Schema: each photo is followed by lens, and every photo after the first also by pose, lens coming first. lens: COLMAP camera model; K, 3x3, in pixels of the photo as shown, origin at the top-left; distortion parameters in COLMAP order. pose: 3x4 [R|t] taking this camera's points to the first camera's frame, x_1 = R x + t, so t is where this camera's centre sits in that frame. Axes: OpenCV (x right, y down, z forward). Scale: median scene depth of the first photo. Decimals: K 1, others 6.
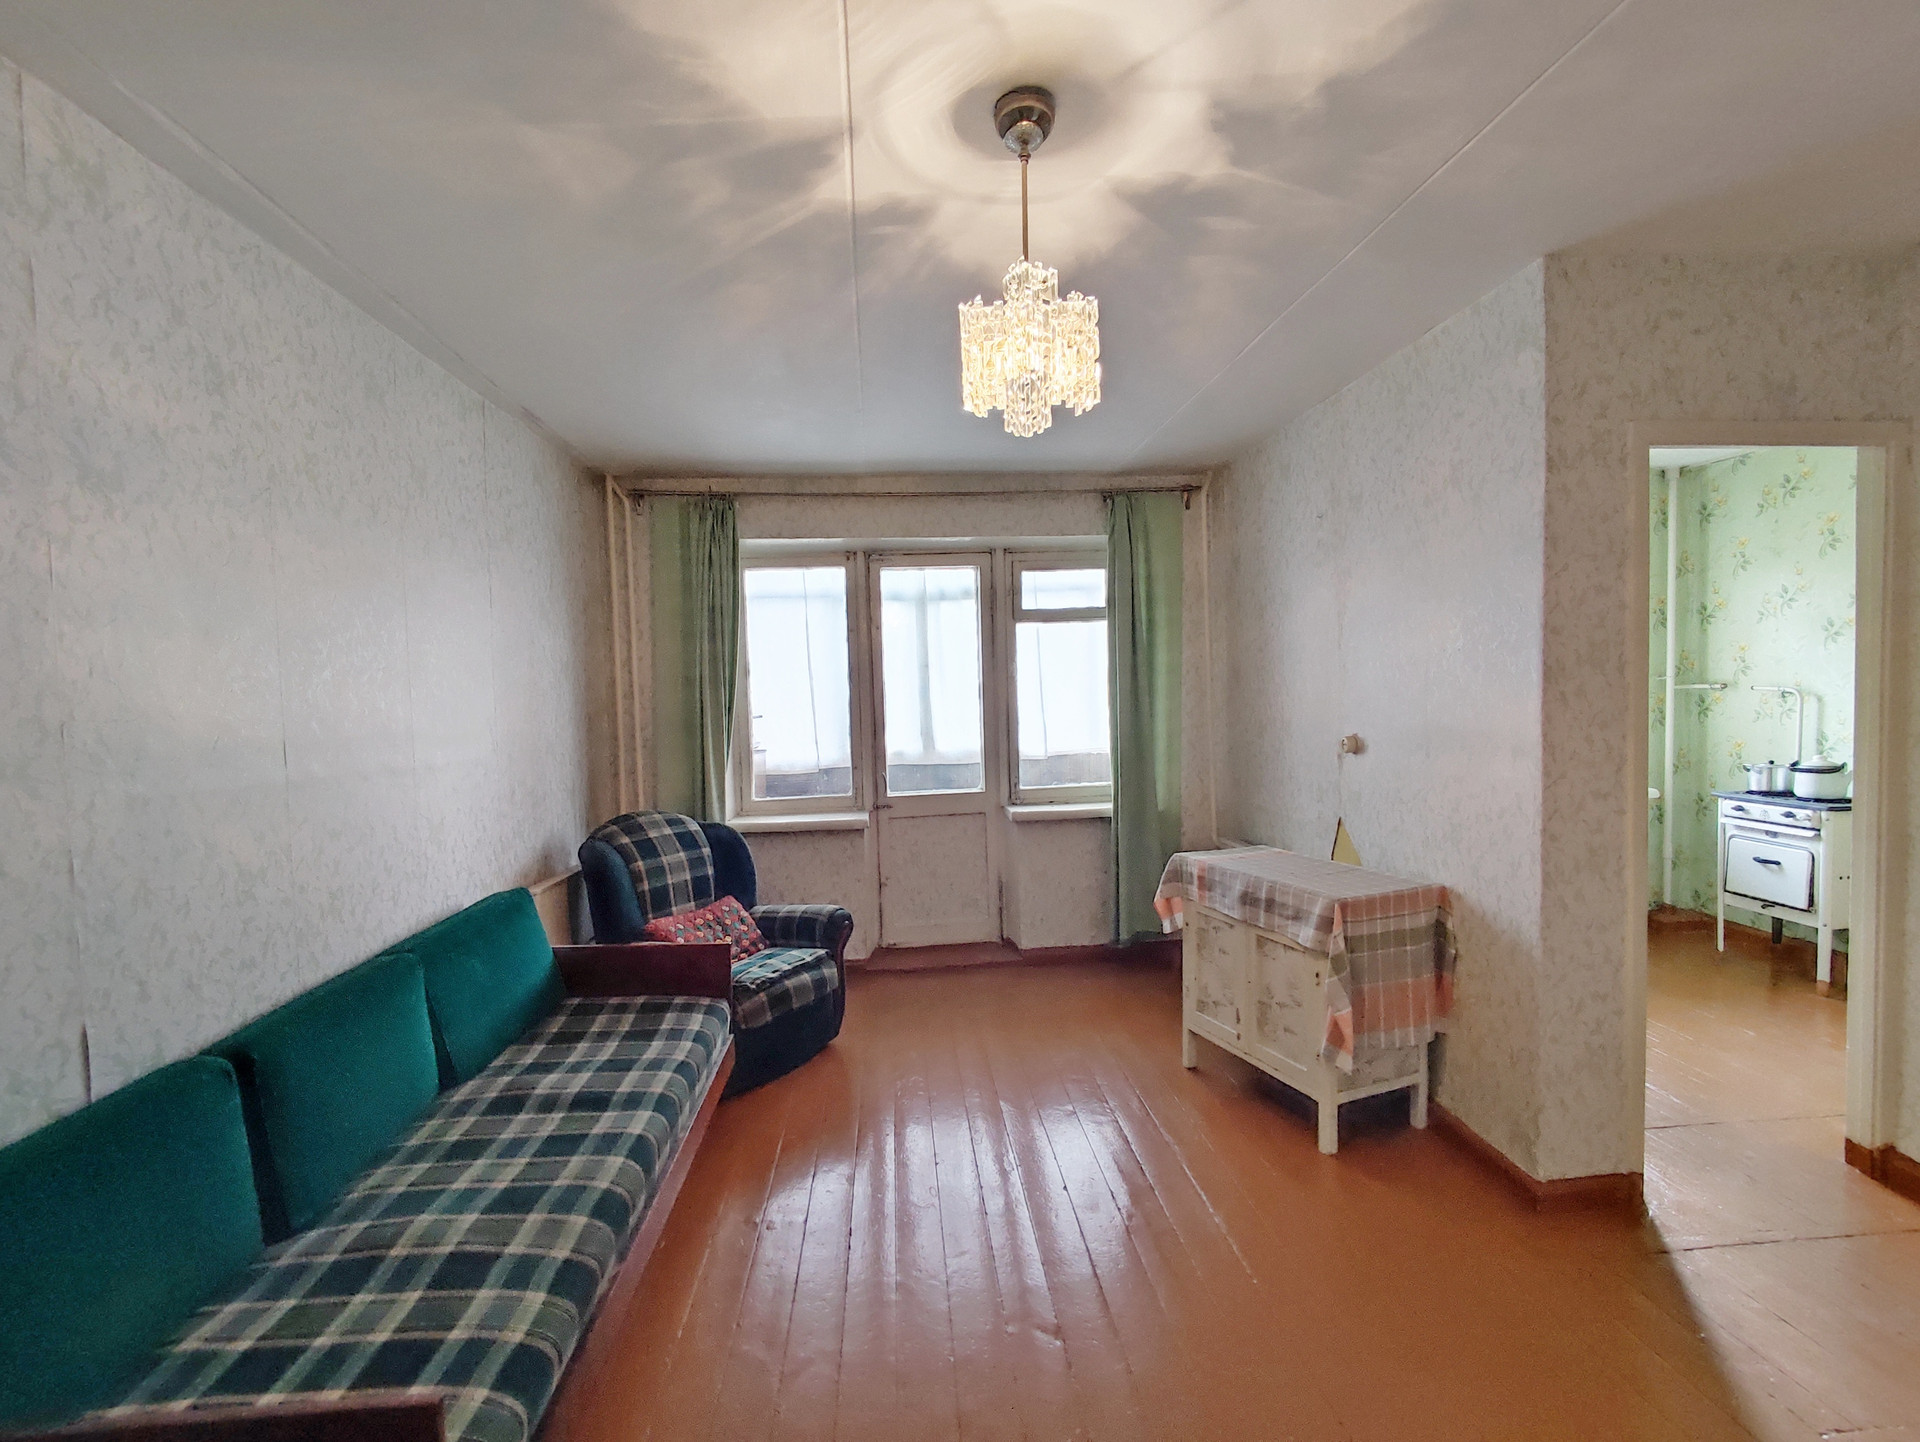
lens RADIAL K [[870.4, 0, 956.8], [0, 870.4, 728.9], [0, 0, 1]] dist [-0.012626, 0.000282]
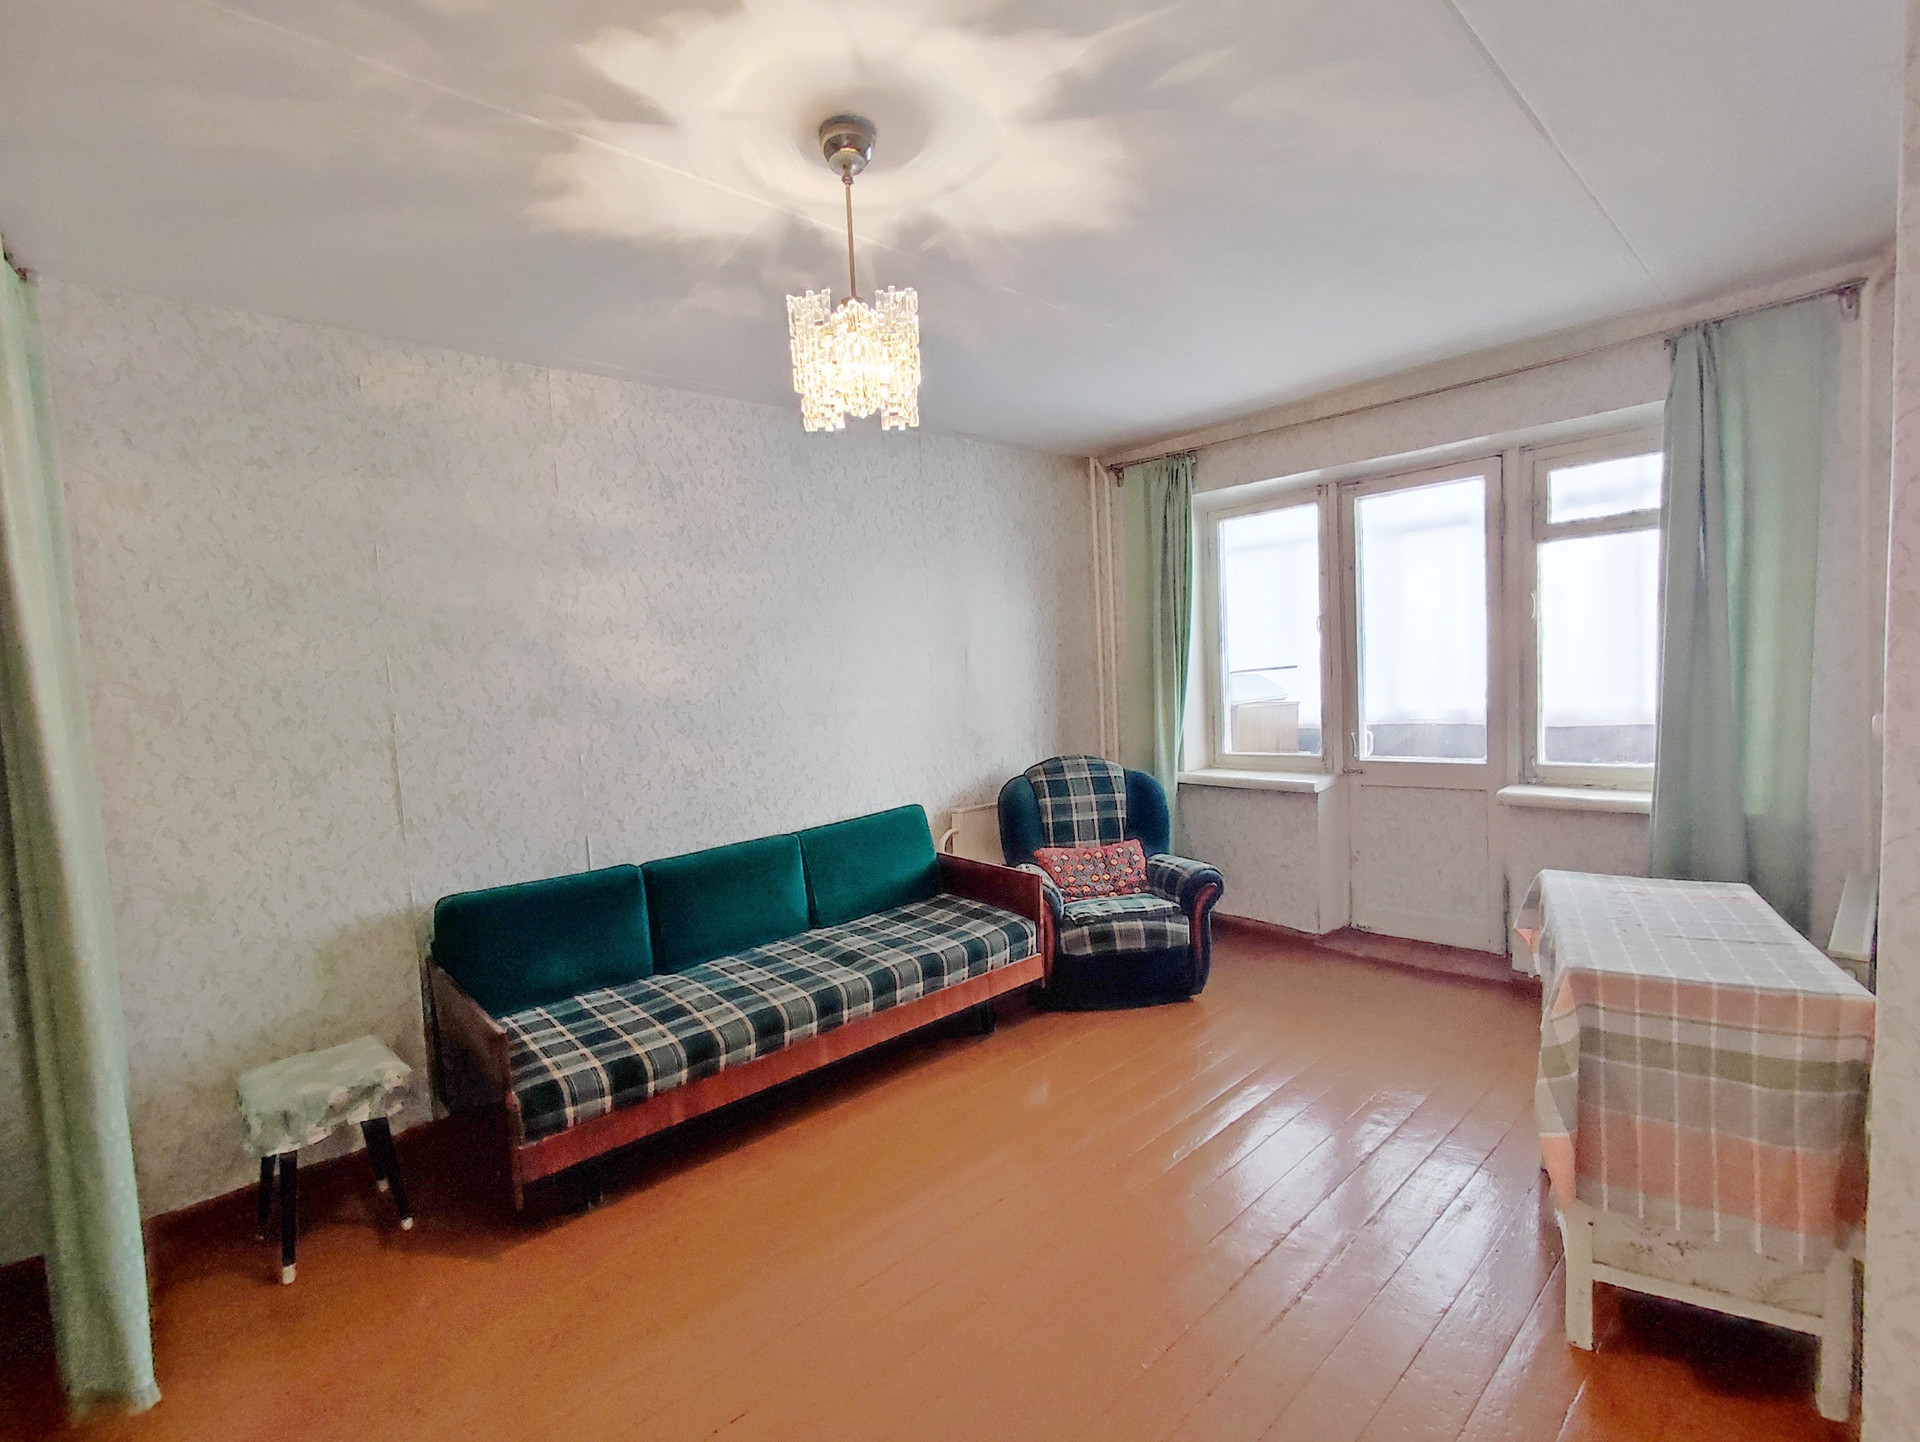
lens RADIAL K [[870.4, 0, 956.8], [0, 870.4, 728.9], [0, 0, 1]] dist [-0.012626, 0.000282]
pose [[0.614432, 0.049241, -0.787432, 0.395504], [0.003036, 0.997896, 0.064771, -0.013441], [0.788964, -0.042188, 0.612989, 0.155110]]
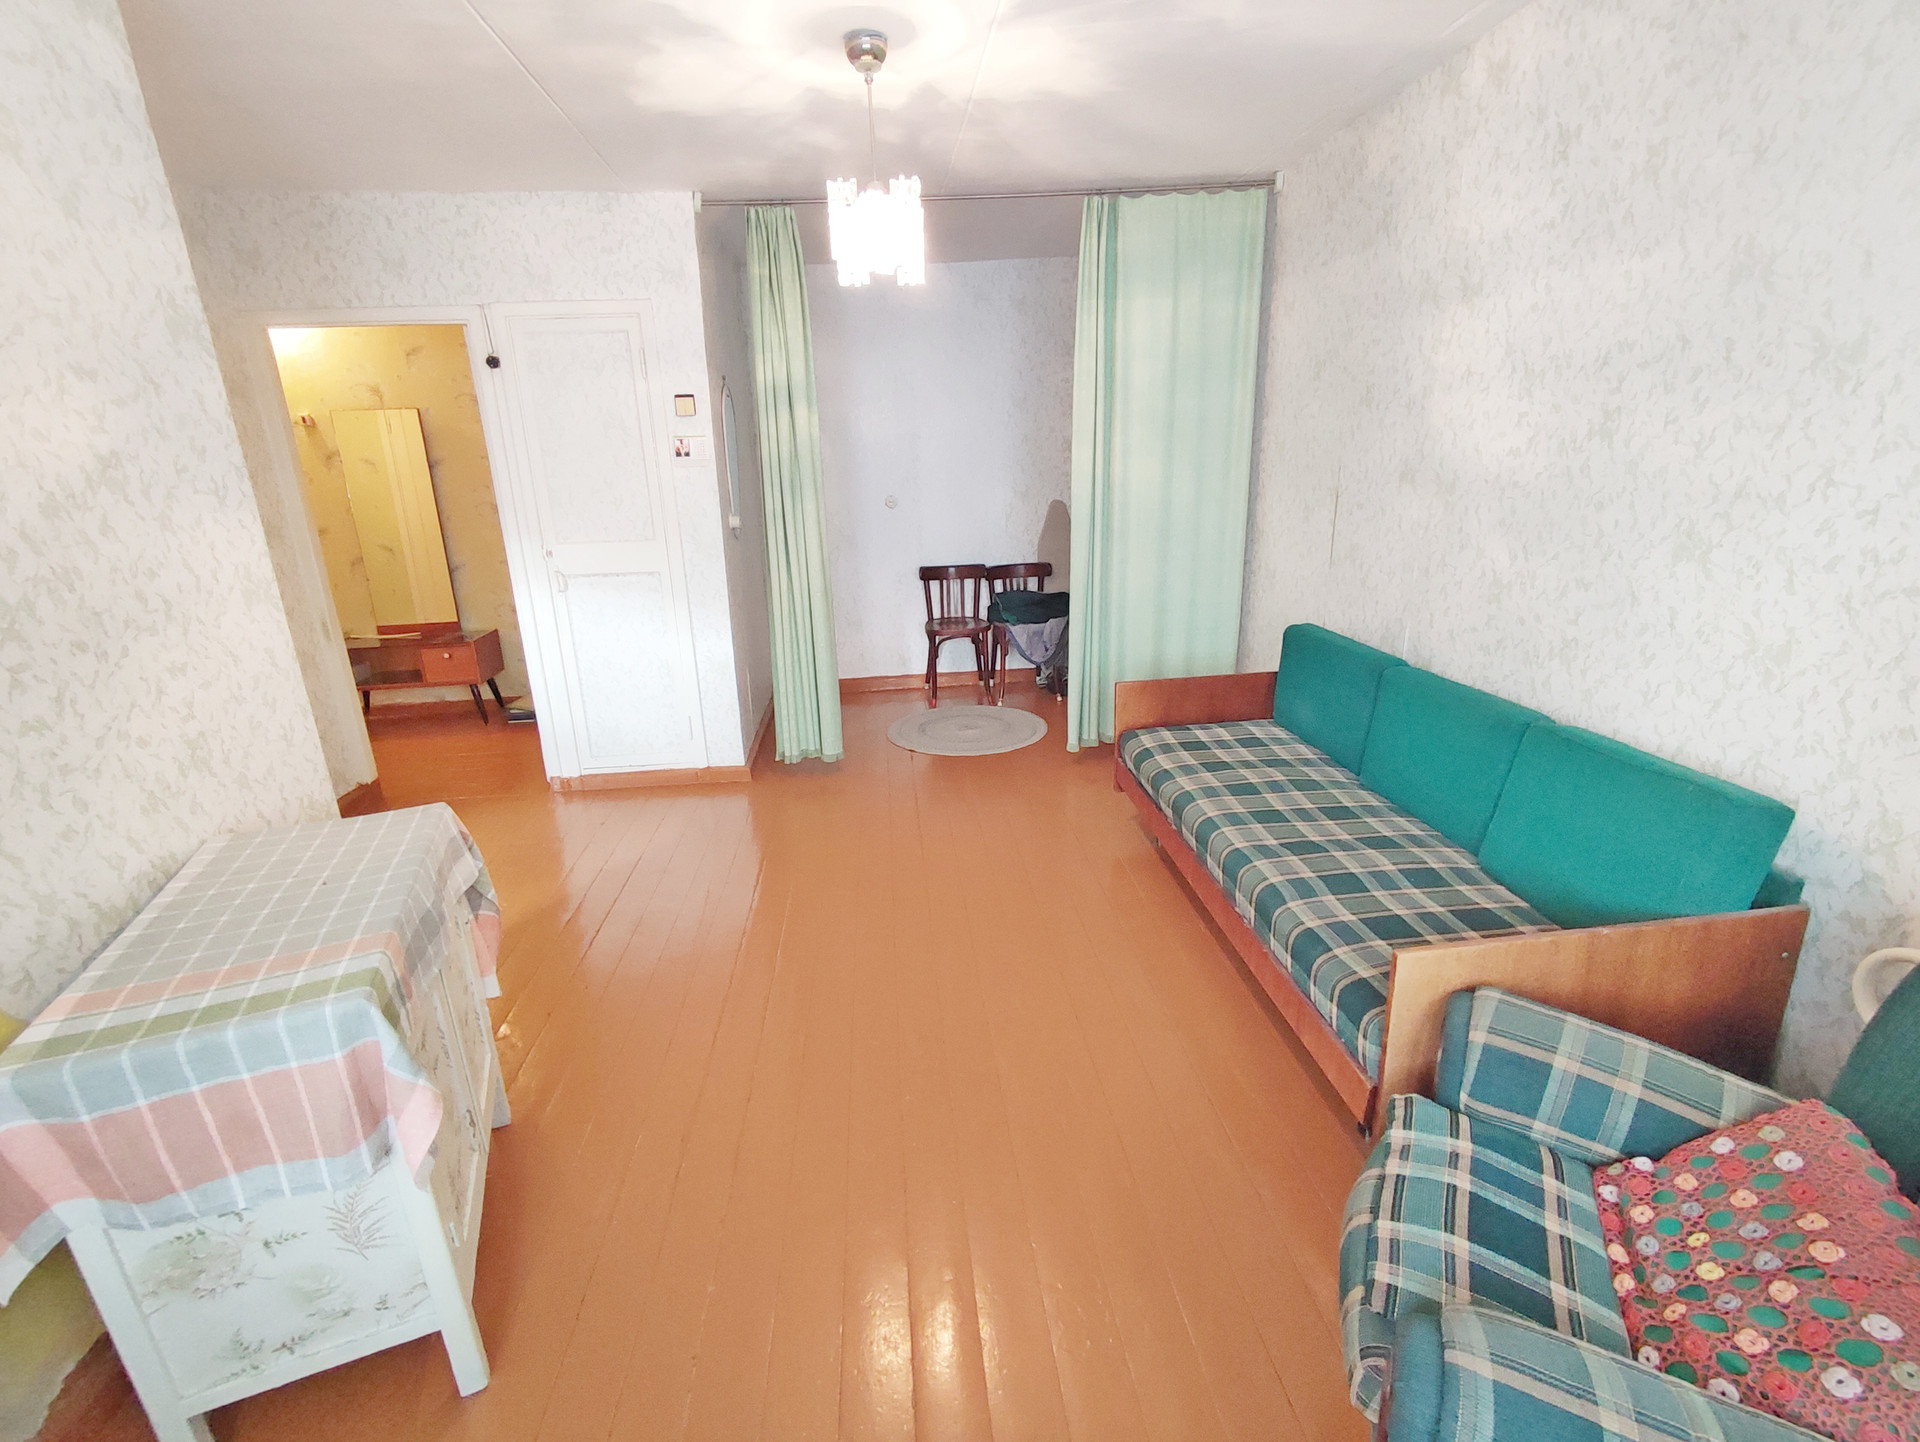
lens RADIAL K [[870.4, 0, 956.8], [0, 870.4, 728.9], [0, 0, 1]] dist [-0.012626, 0.000282]
pose [[-0.998138, 0.058372, -0.017677, 0.001740], [0.048651, 0.936821, 0.346408, -0.049847], [0.036780, 0.344903, -0.937917, 1.011199]]
